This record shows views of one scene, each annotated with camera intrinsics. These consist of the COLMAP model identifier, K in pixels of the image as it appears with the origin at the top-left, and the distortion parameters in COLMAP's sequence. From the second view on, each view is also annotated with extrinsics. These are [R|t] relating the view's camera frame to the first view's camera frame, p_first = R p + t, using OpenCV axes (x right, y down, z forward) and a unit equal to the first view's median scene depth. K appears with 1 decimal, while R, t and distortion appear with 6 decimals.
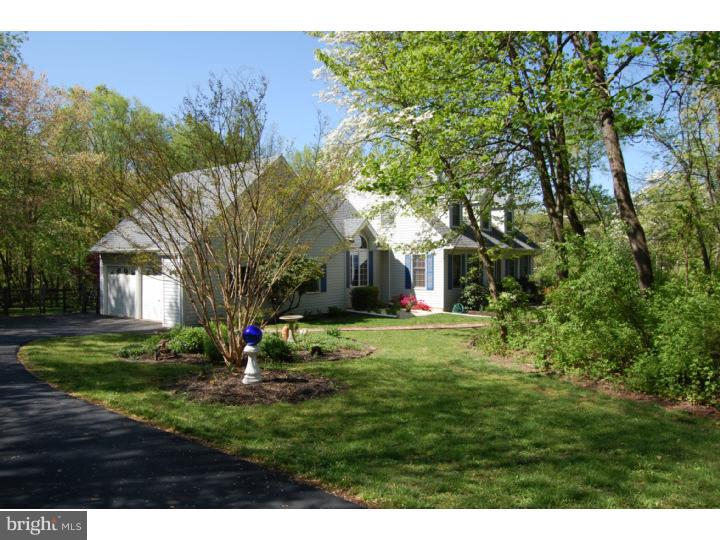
lens RADIAL K [[568.6, 0, 360.0], [0, 568.6, 270.0], [0, 0, 1]] dist [-0.098517, 0.050058]
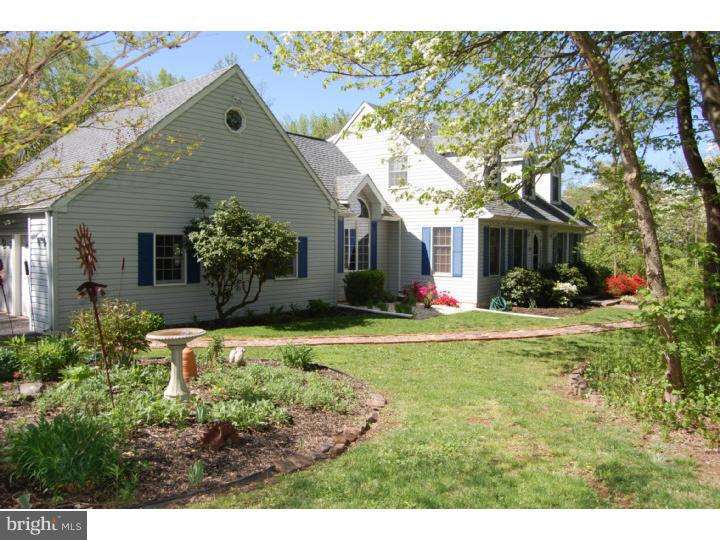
lens RADIAL K [[568.6, 0, 360.0], [0, 568.6, 270.0], [0, 0, 1]] dist [-0.098517, 0.050058]
pose [[0.999921, 0.011787, -0.004366, 0.005717], [-0.011698, 0.999733, 0.019904, 0.014142], [0.004600, -0.019852, 0.999792, 0.300302]]
